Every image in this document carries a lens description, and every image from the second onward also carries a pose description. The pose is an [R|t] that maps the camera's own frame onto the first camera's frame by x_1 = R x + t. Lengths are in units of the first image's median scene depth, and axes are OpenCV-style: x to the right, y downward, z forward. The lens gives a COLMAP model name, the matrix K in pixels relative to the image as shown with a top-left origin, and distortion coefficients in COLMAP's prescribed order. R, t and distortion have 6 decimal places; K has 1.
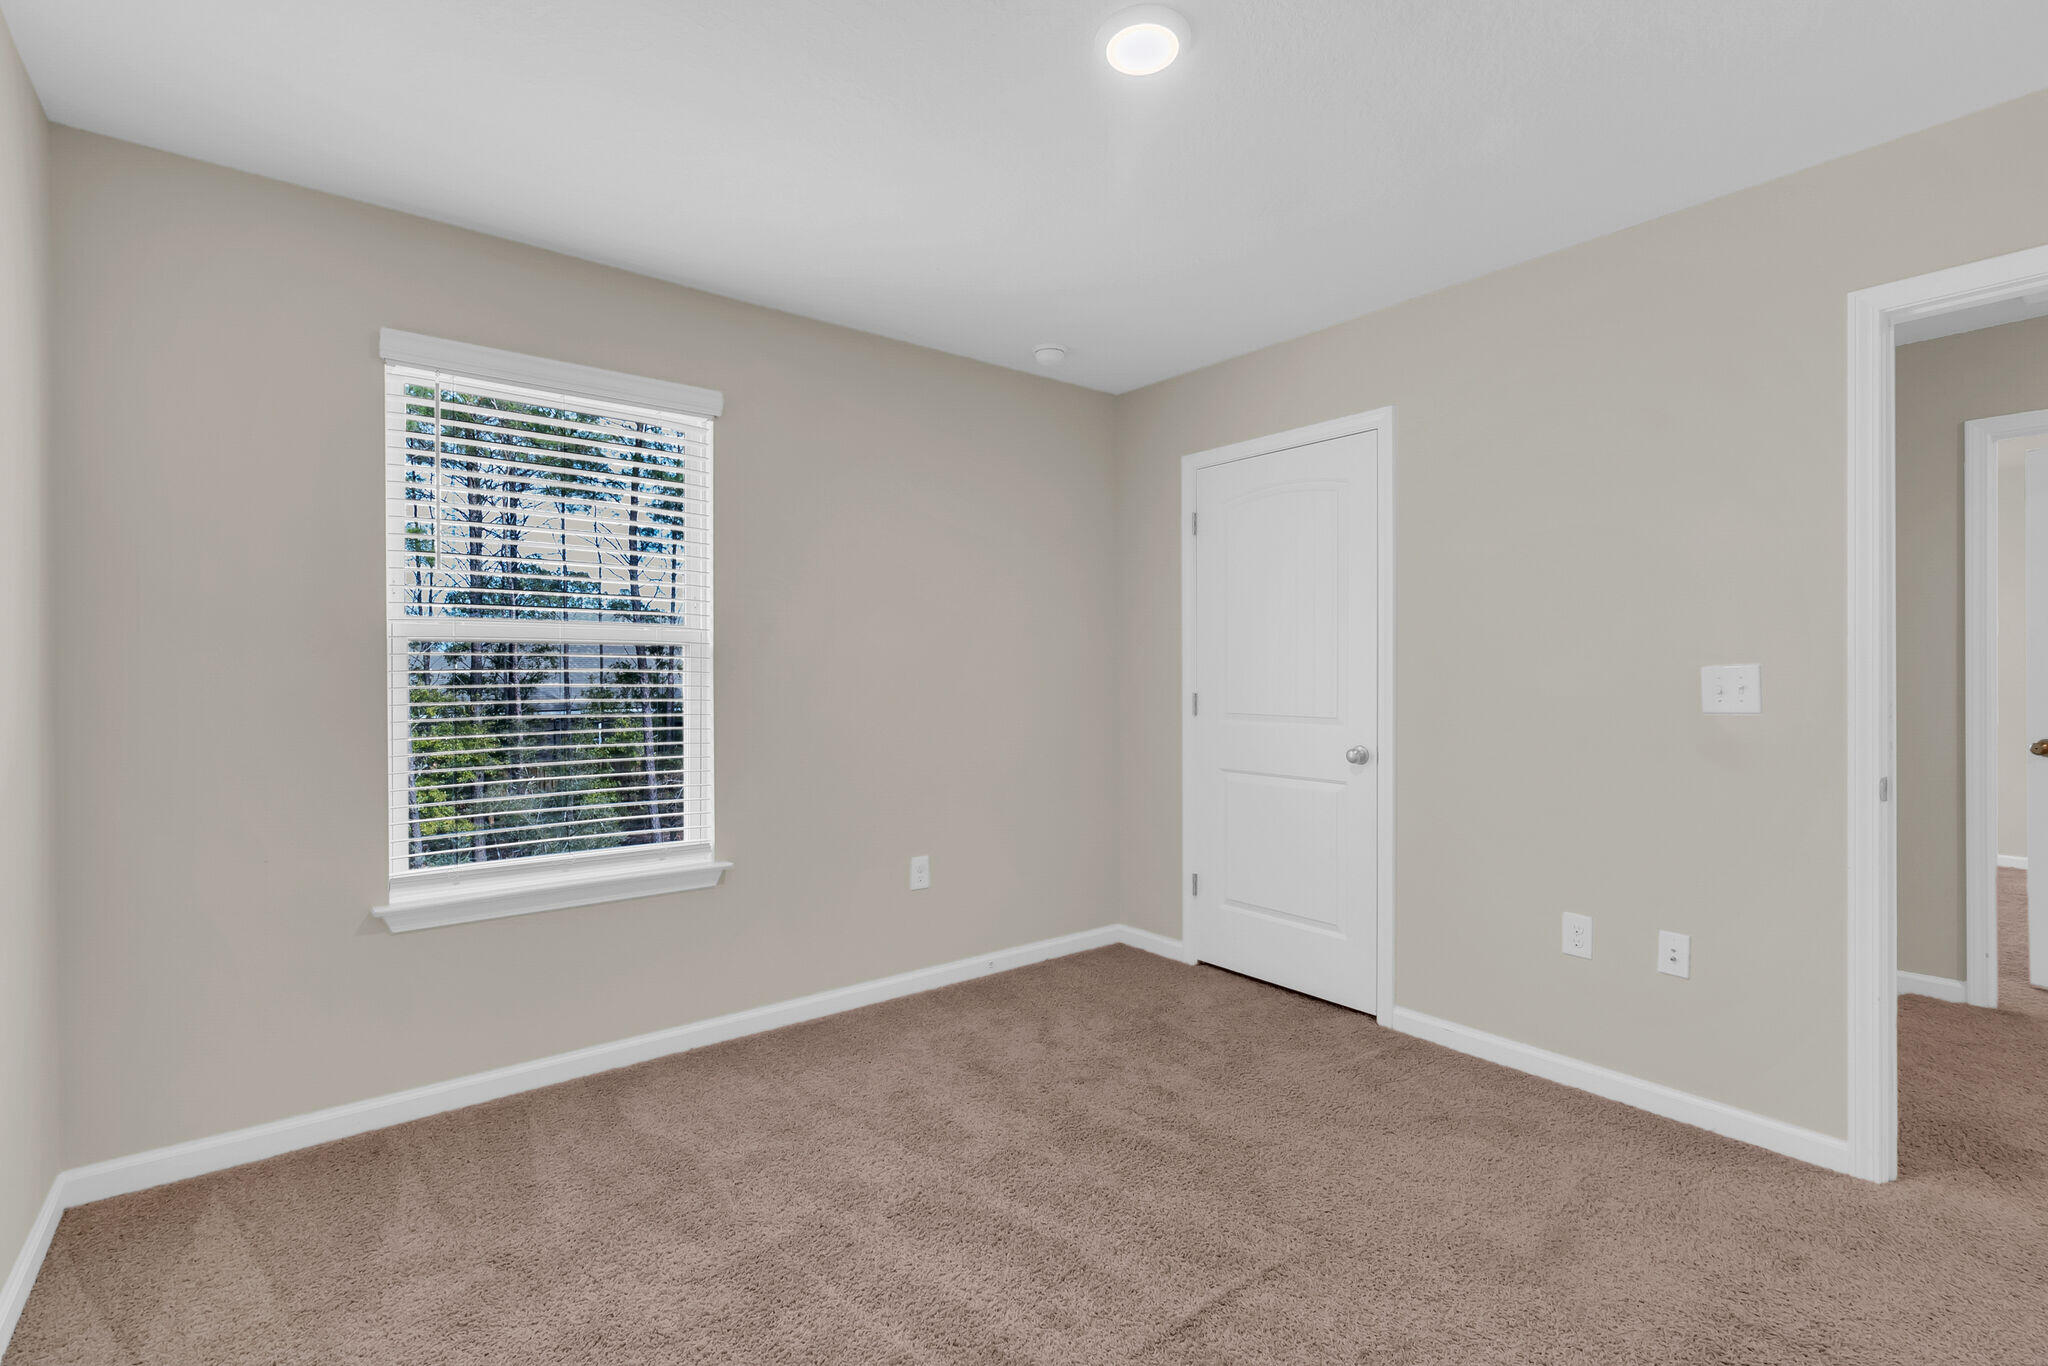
lens RADIAL K [[946.4, 0, 1024.8], [0, 946.4, 667.7], [0, 0, 1]] dist [0.023038, -0.000212]
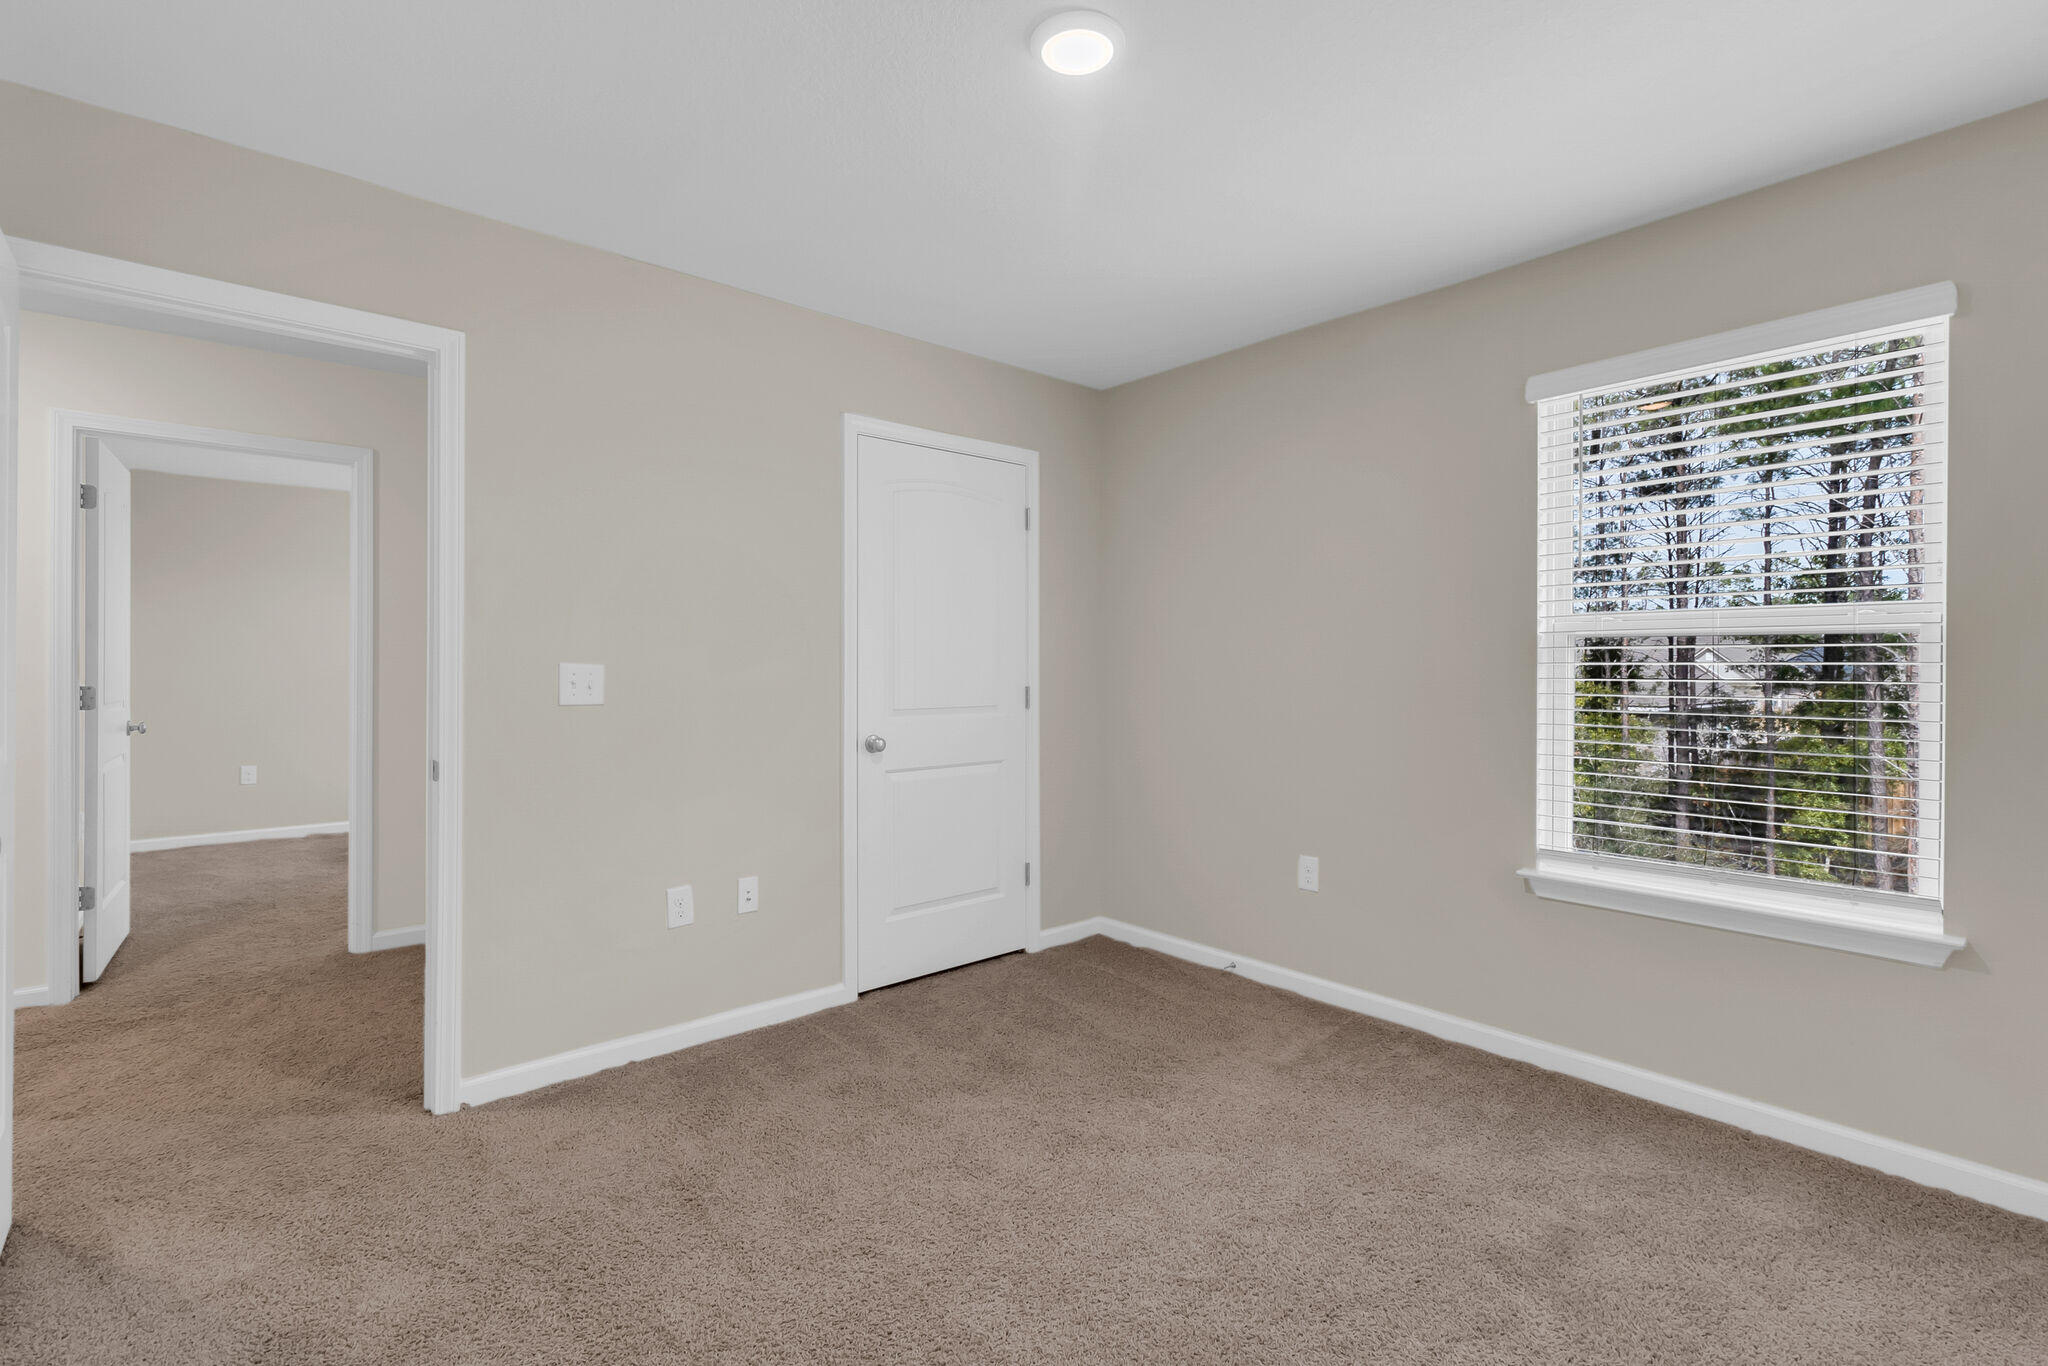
lens RADIAL K [[946.4, 0, 1024.8], [0, 946.4, 667.7], [0, 0, 1]] dist [0.023038, -0.000212]
pose [[0.059778, 0.003882, -0.998204, 0.395573], [0.004251, 0.999982, 0.004144, 0.000175], [0.998203, -0.004491, 0.059760, 0.306771]]
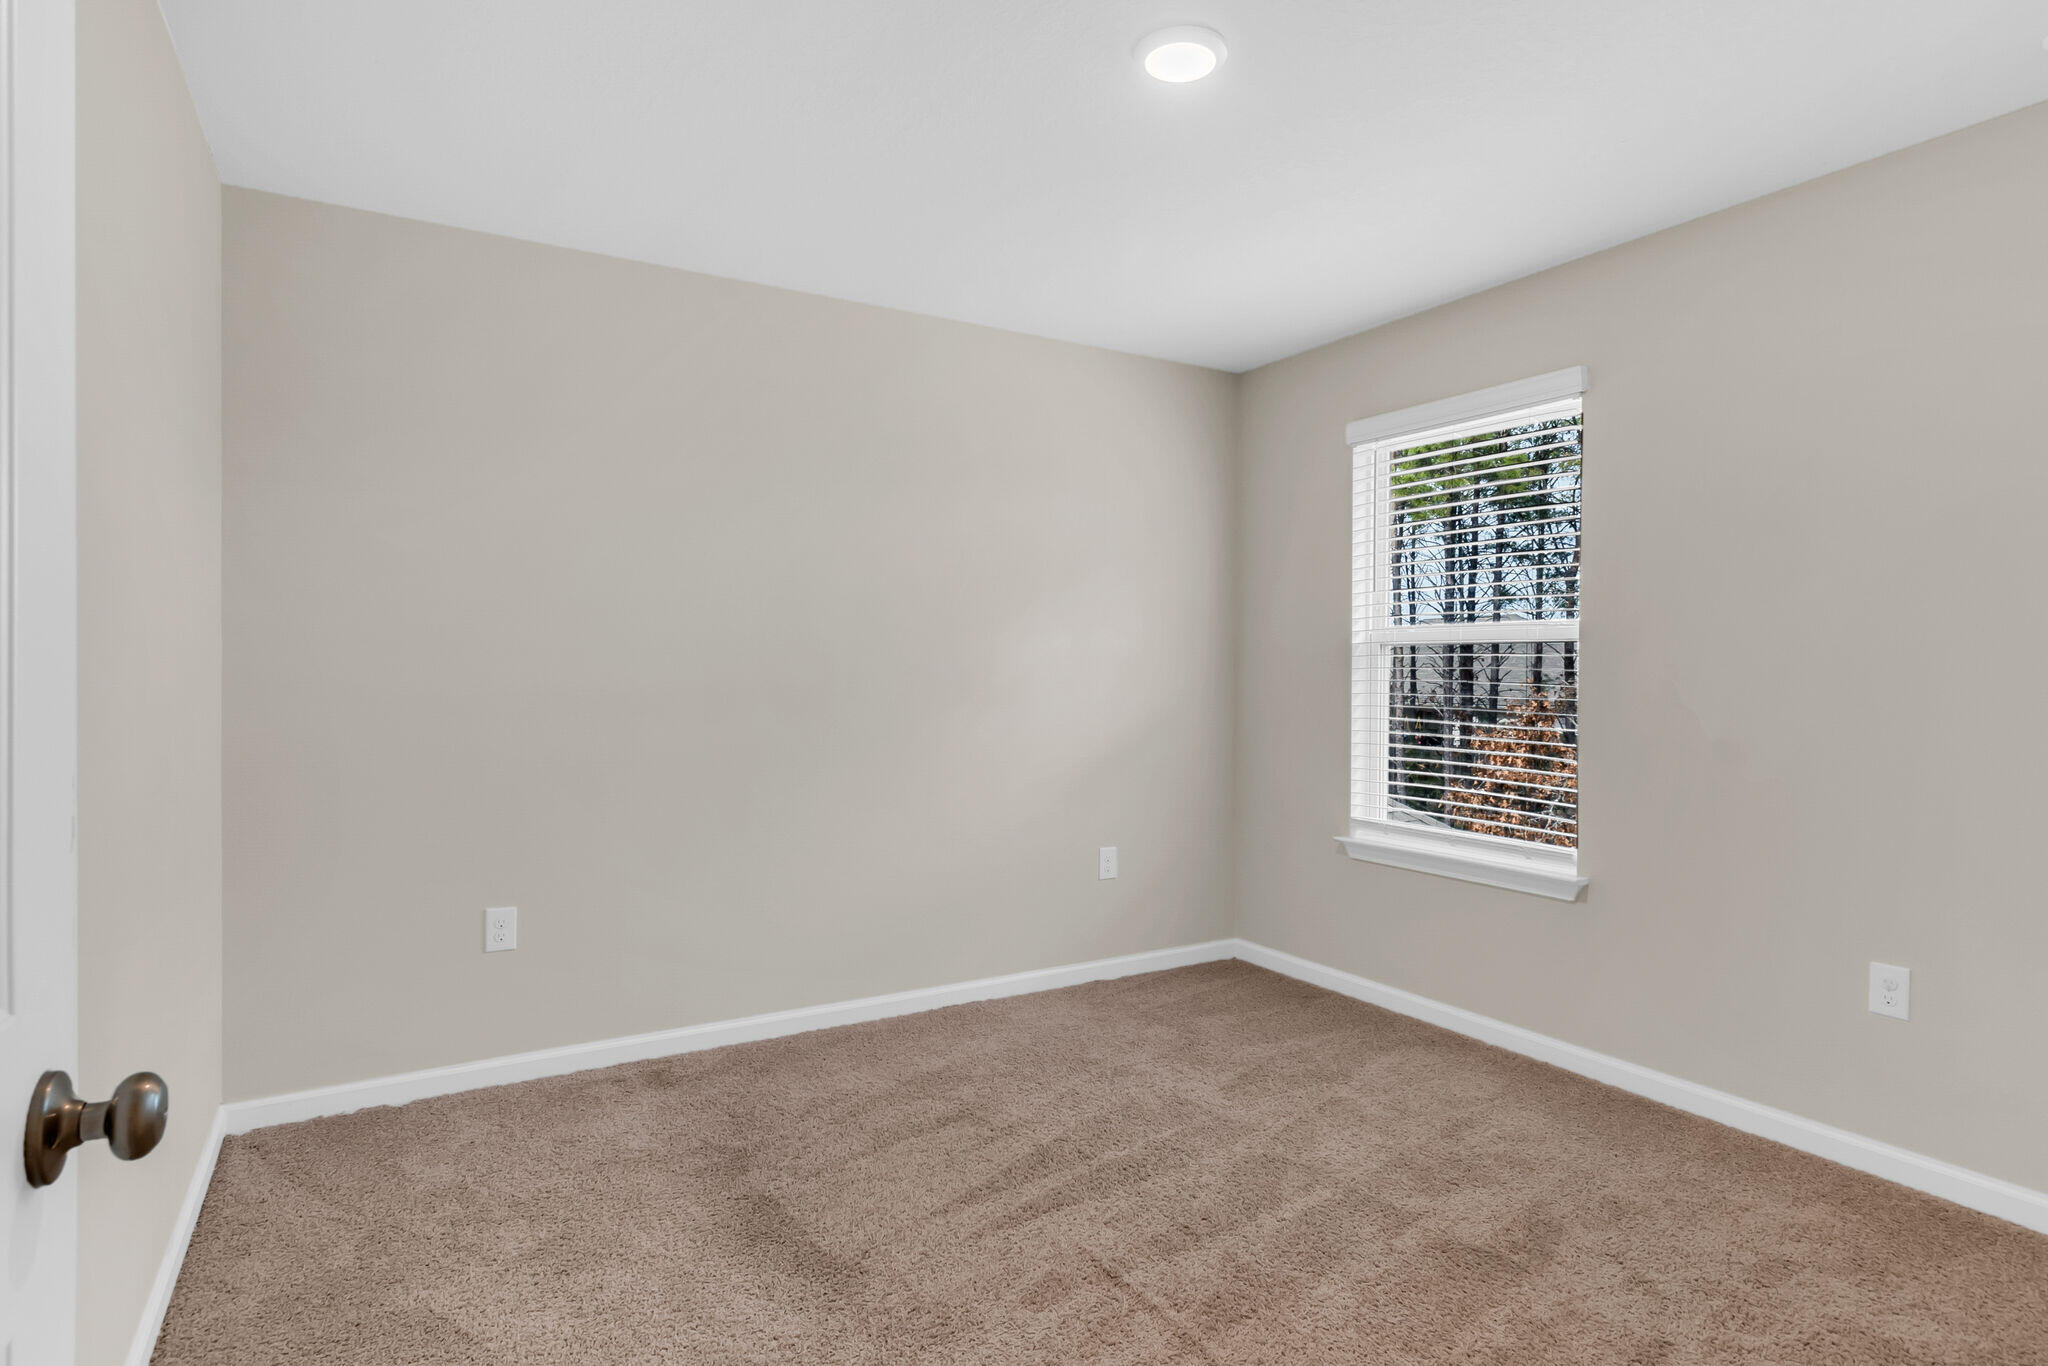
lens RADIAL K [[1065.0, 0, 994.0], [0, 1065.0, 672.6], [0, 0, 1]] dist [0.001646, 0.000517]
pose [[-0.143511, 0.005930, -0.989631, 0.869939], [0.003018, 0.999980, 0.005555, -0.000697], [0.989644, -0.002190, -0.143526, 0.660330]]
